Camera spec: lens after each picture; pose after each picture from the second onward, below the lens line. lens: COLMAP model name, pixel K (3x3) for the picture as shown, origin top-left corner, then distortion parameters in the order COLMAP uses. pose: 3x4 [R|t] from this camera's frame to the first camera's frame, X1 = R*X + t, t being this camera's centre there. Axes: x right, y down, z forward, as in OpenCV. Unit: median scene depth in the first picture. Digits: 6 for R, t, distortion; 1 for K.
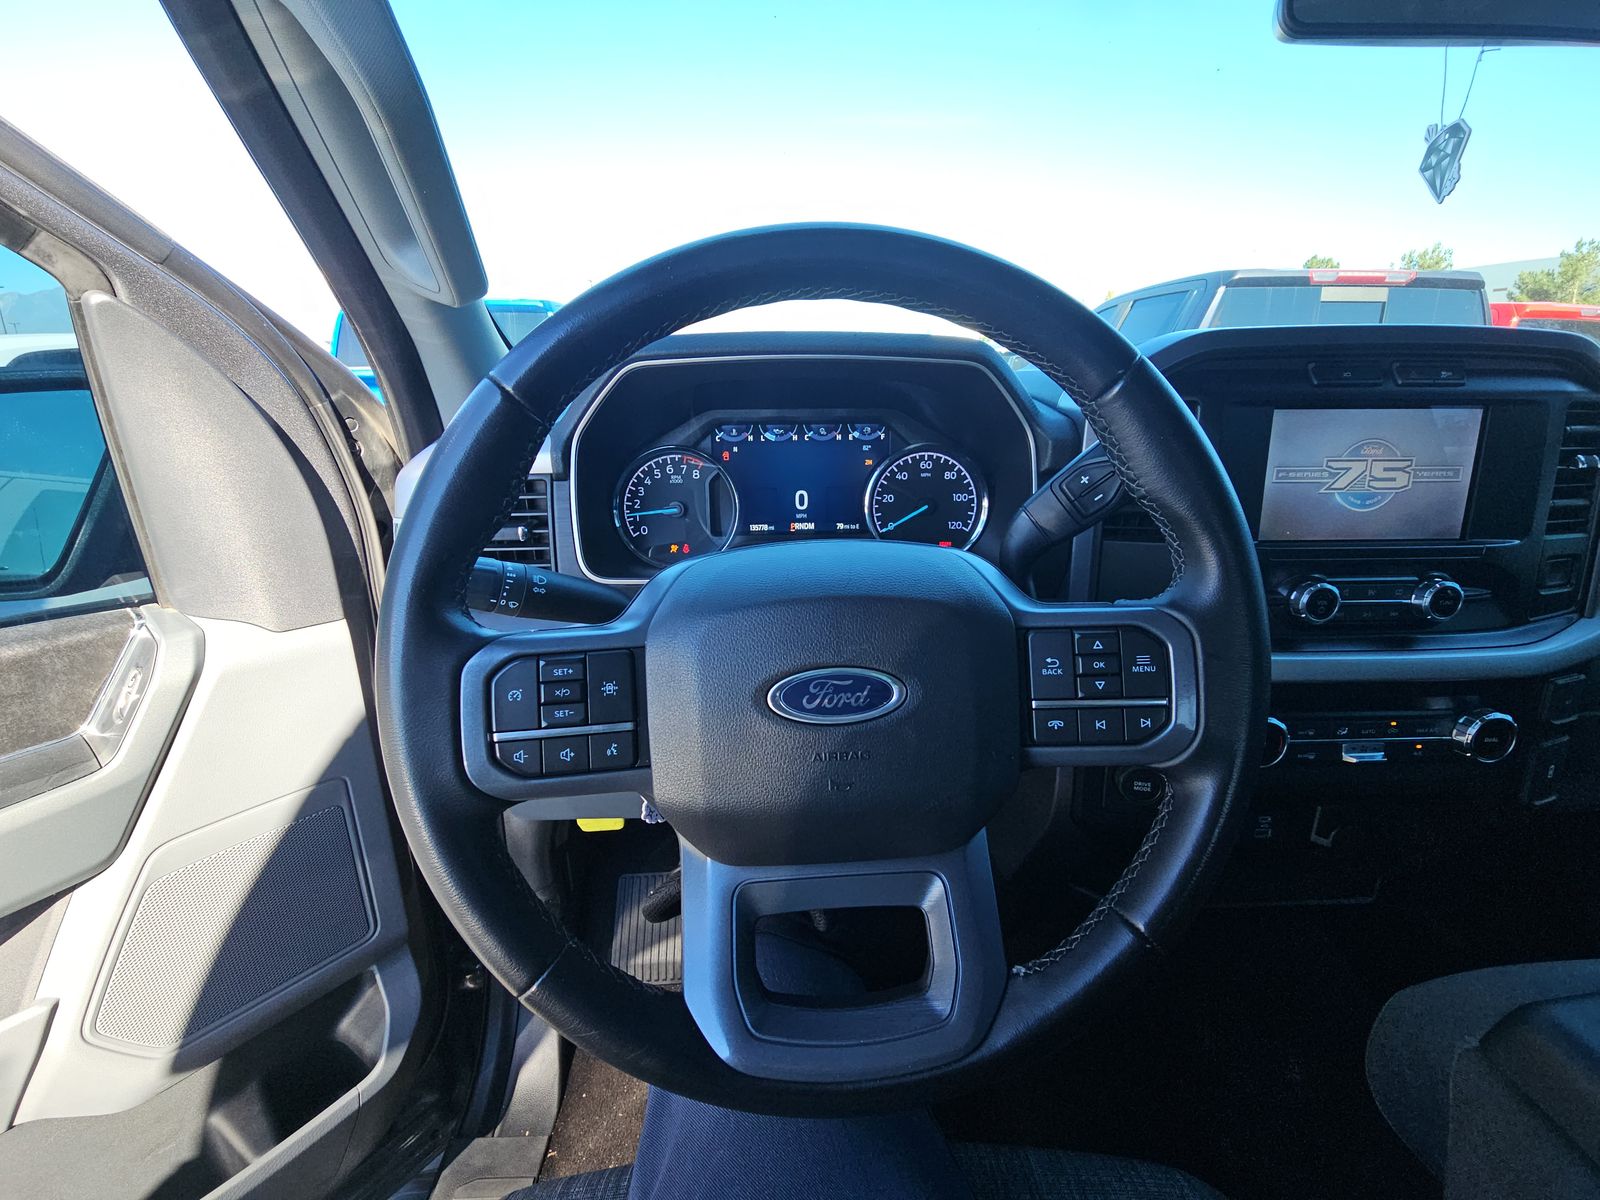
lens RADIAL K [[649.9, 0, 799.1], [0, 649.9, 605.9], [0, 0, 1]] dist [0.001166, -0.005300]
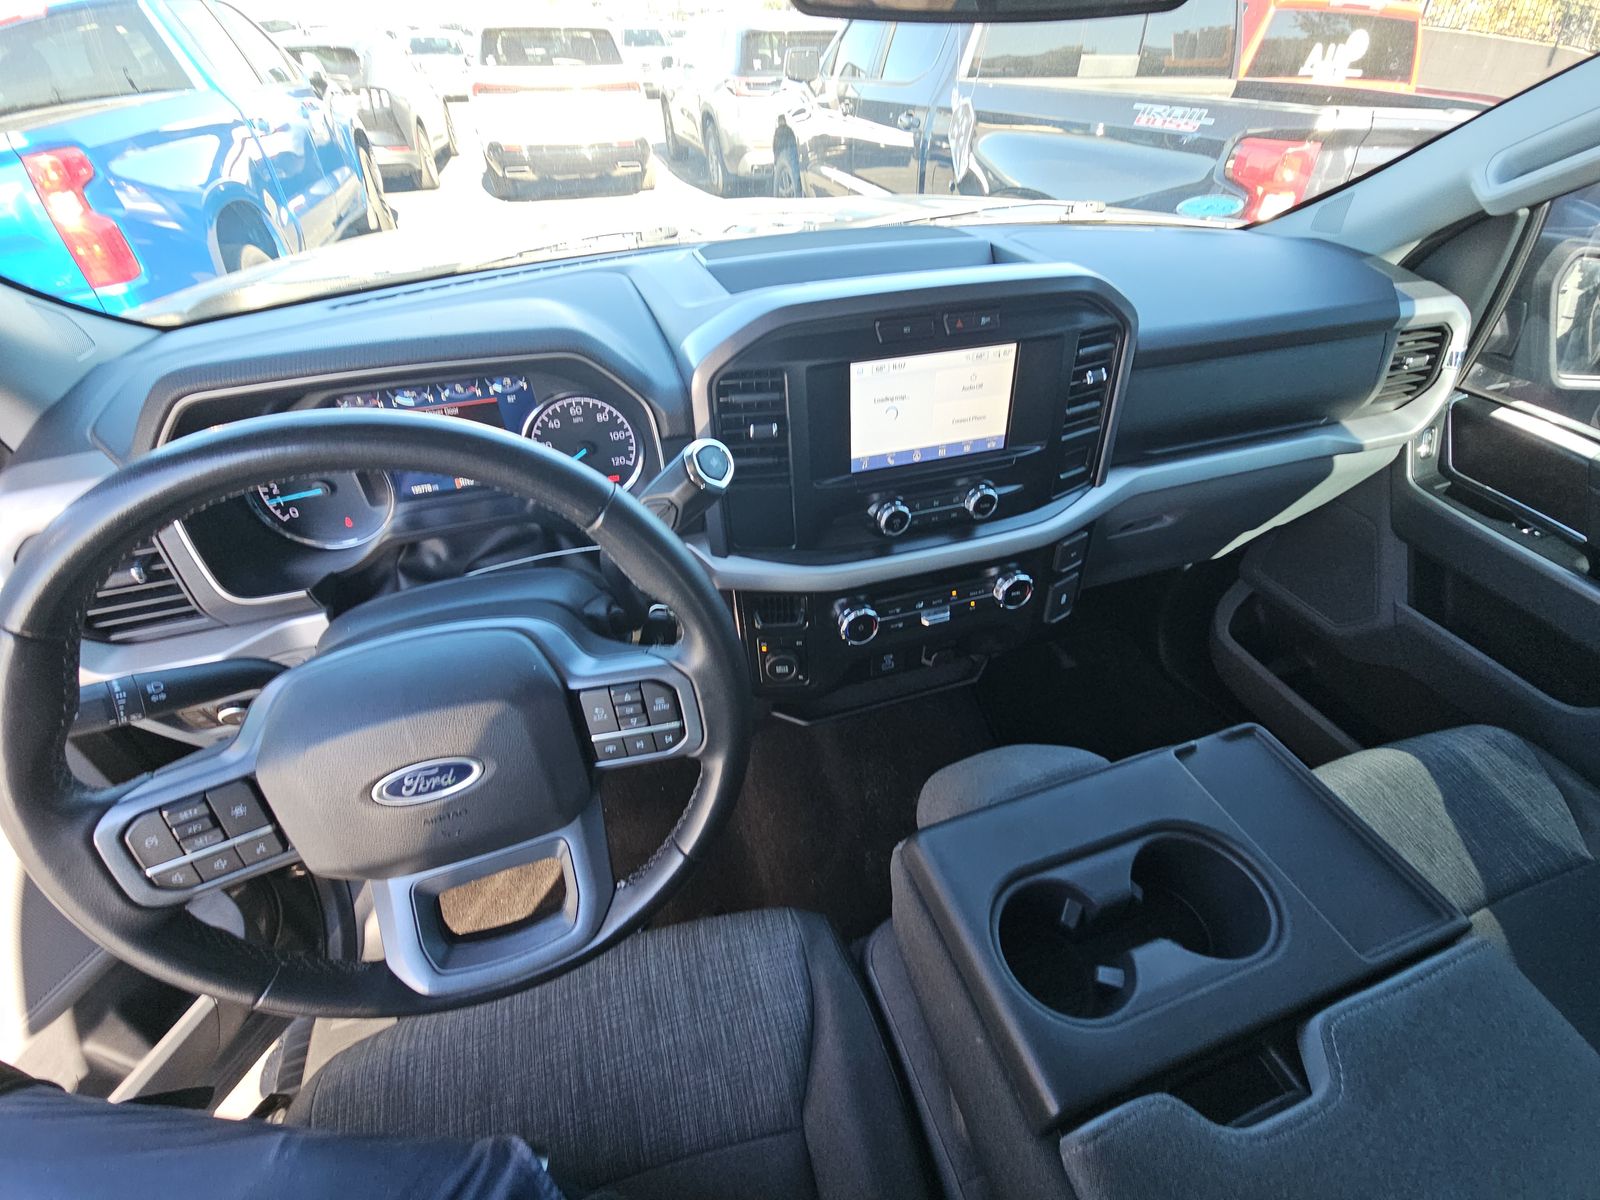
lens RADIAL K [[649.9, 0, 799.1], [0, 649.9, 605.9], [0, 0, 1]] dist [0.001166, -0.005300]
pose [[0.959648, -0.180878, 0.215312, 0.258463], [0.089923, 0.922862, 0.374485, -0.286457], [-0.266440, -0.340013, 0.901888, -0.134937]]
